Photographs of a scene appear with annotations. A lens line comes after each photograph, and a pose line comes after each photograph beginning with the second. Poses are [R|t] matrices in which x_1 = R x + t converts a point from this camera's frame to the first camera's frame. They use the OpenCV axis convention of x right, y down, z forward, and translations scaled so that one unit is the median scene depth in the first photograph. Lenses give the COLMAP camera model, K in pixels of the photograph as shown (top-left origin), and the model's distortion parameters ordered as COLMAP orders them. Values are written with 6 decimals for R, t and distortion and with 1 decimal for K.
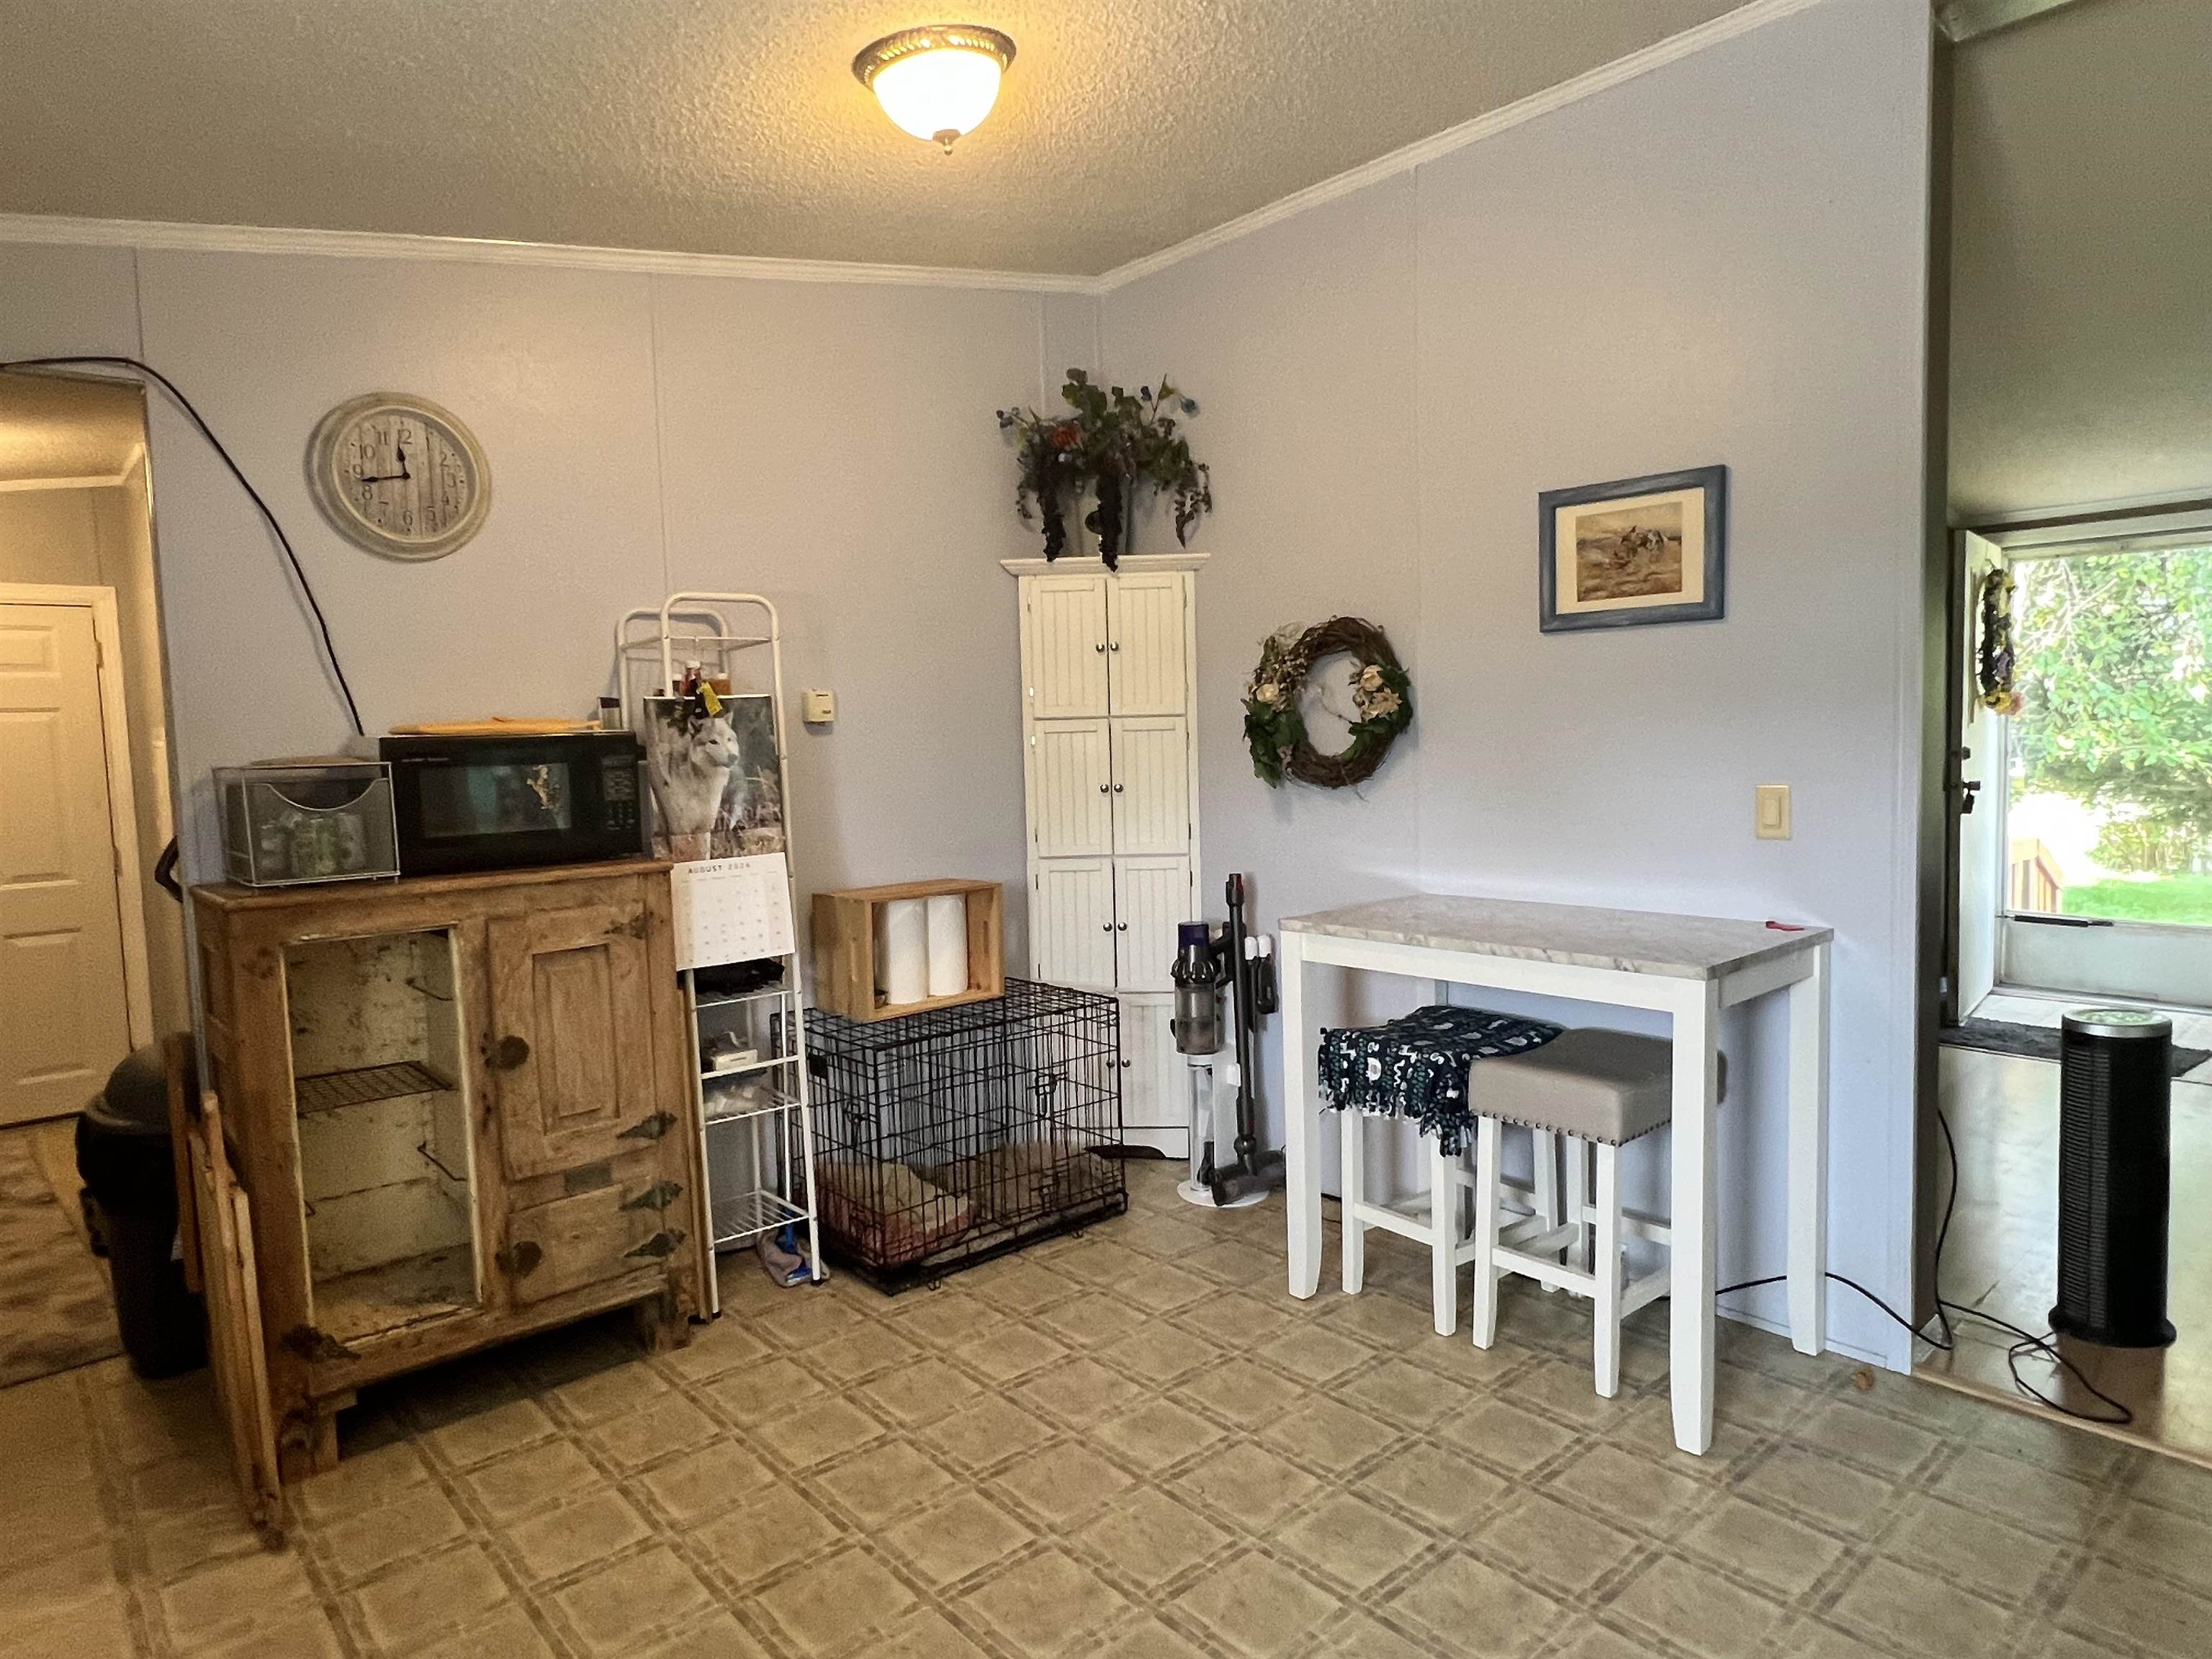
lens RADIAL K [[1310.9, 0, 1106.7], [0, 1310.9, 830.8], [0, 0, 1]] dist [-0.004600, -0.000066]
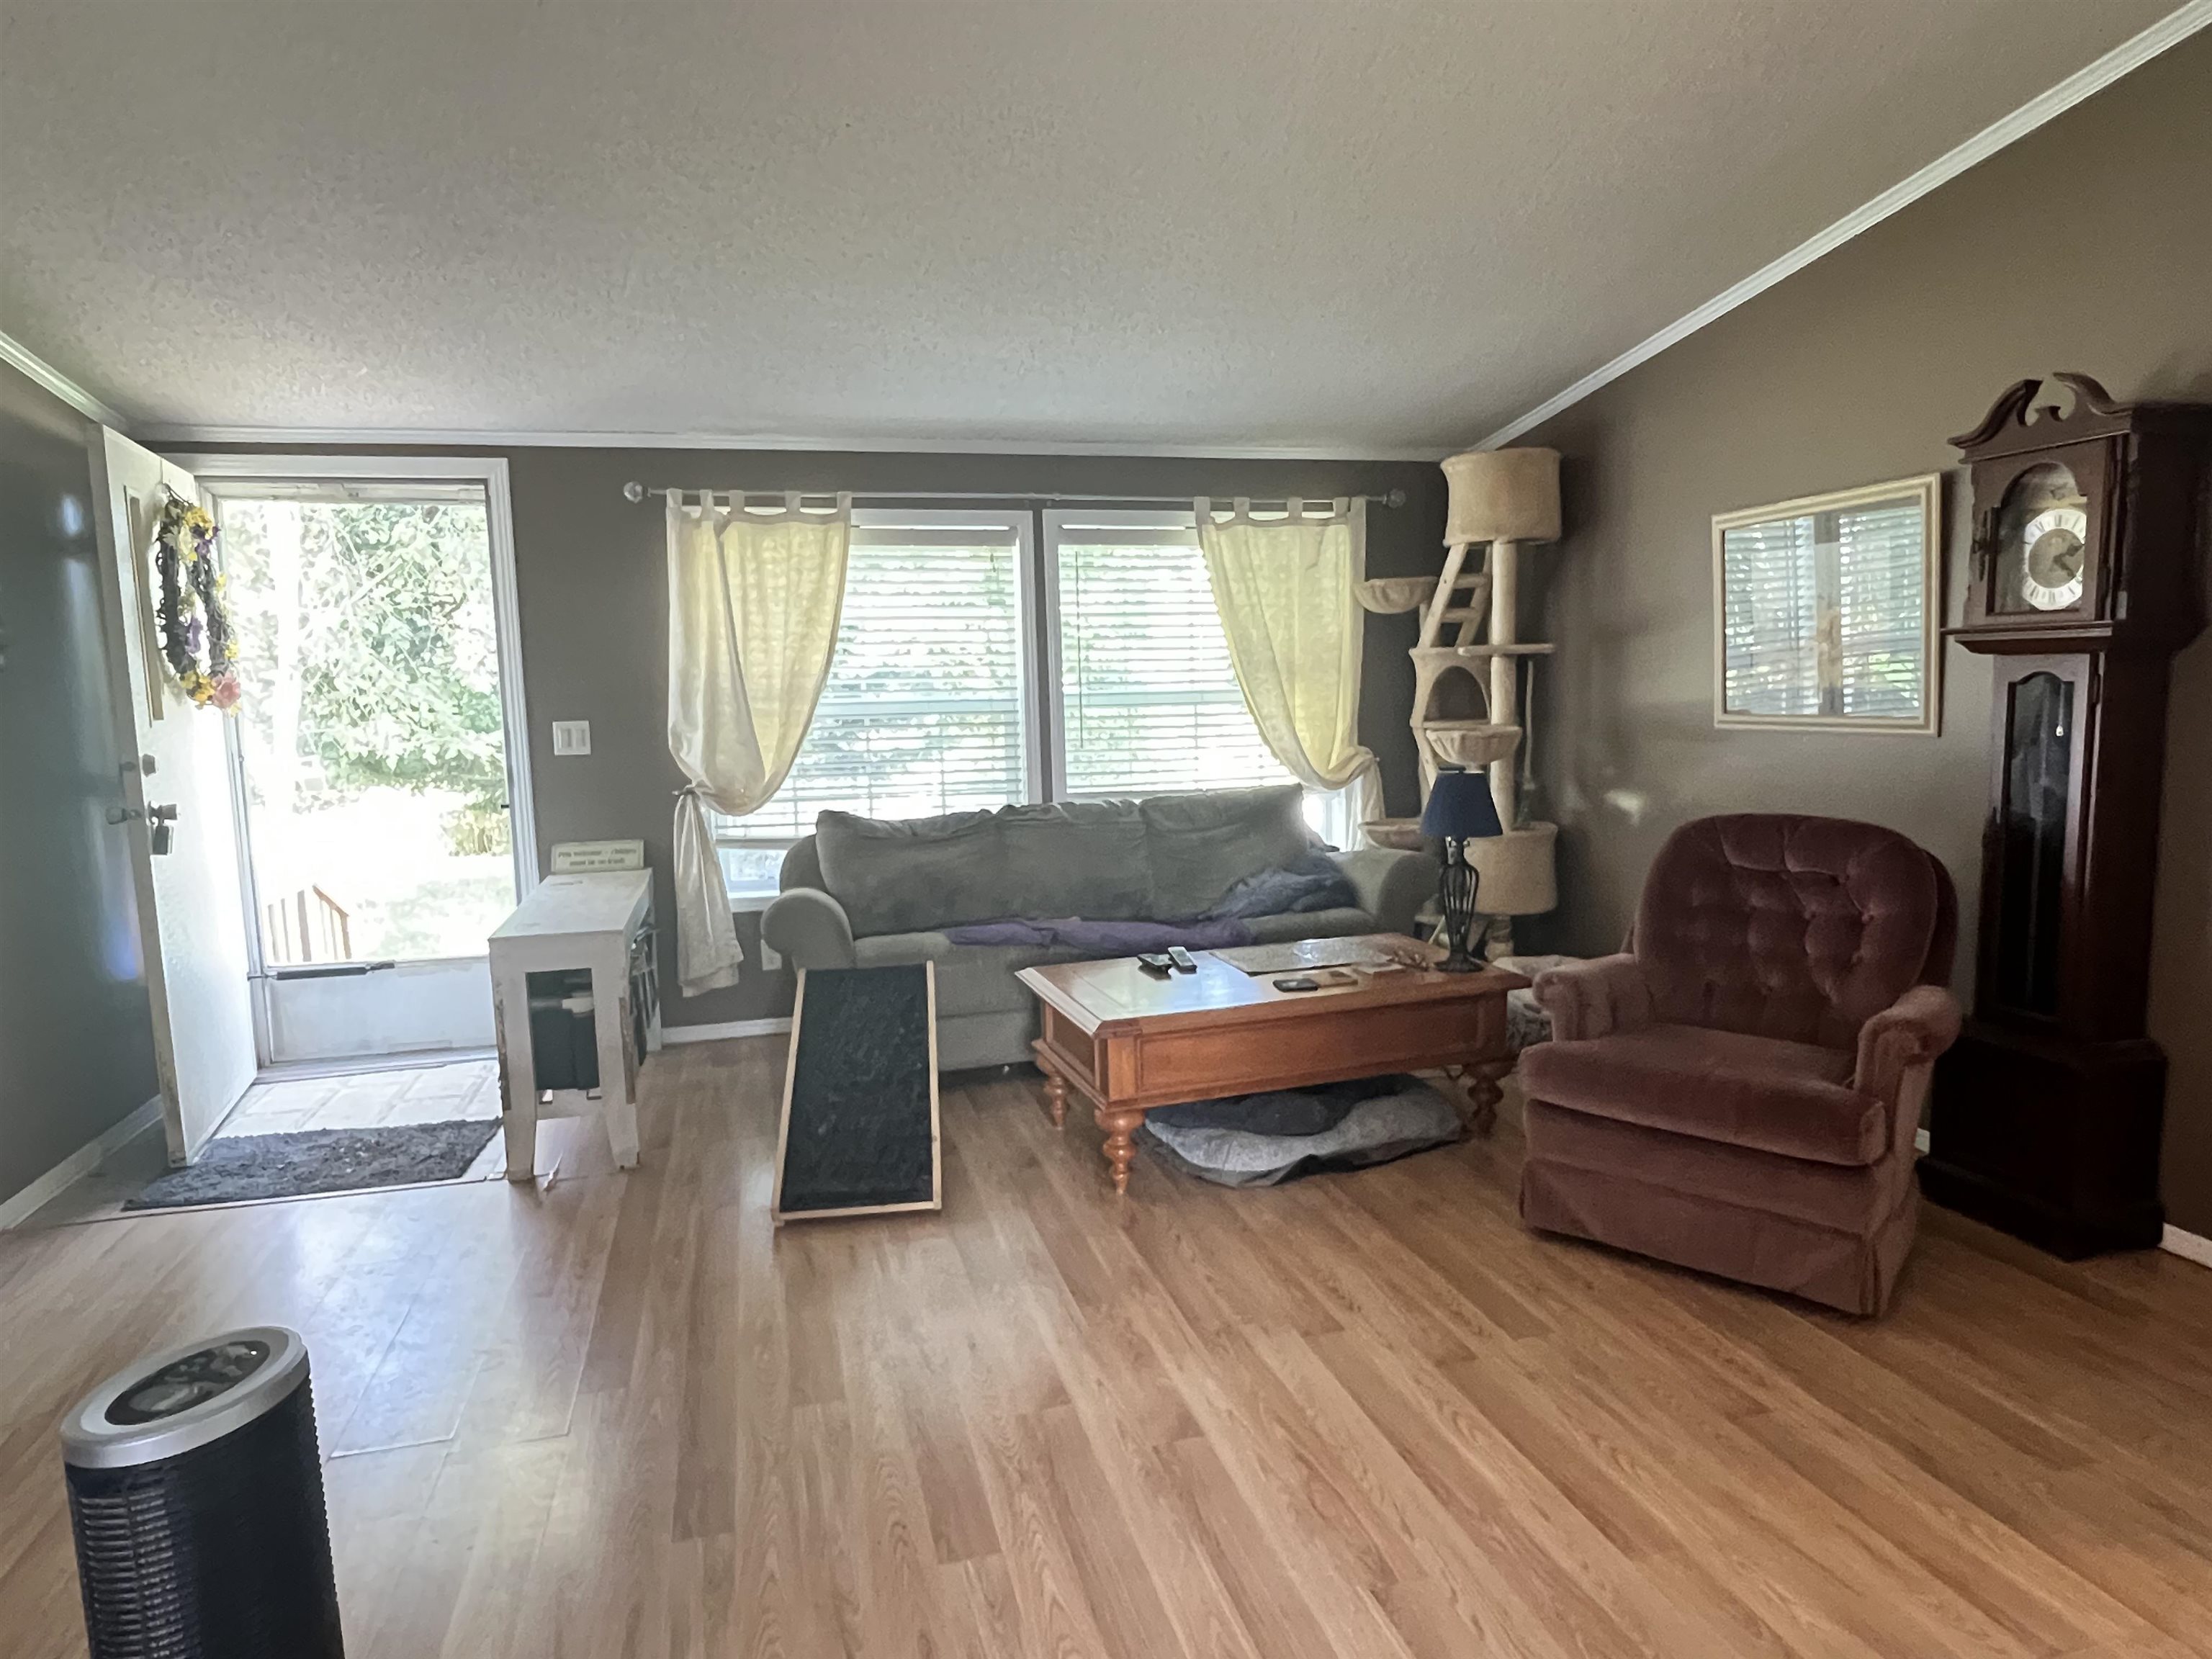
lens RADIAL K [[1310.9, 0, 1105.8], [0, 1310.9, 830.1], [0, 0, 1]] dist [-0.004600, -0.000066]
pose [[0.443732, -0.085074, 0.892112, 0.808258], [0.078884, 0.995328, 0.055680, -0.072263], [-0.892681, 0.045666, 0.448369, 0.773958]]
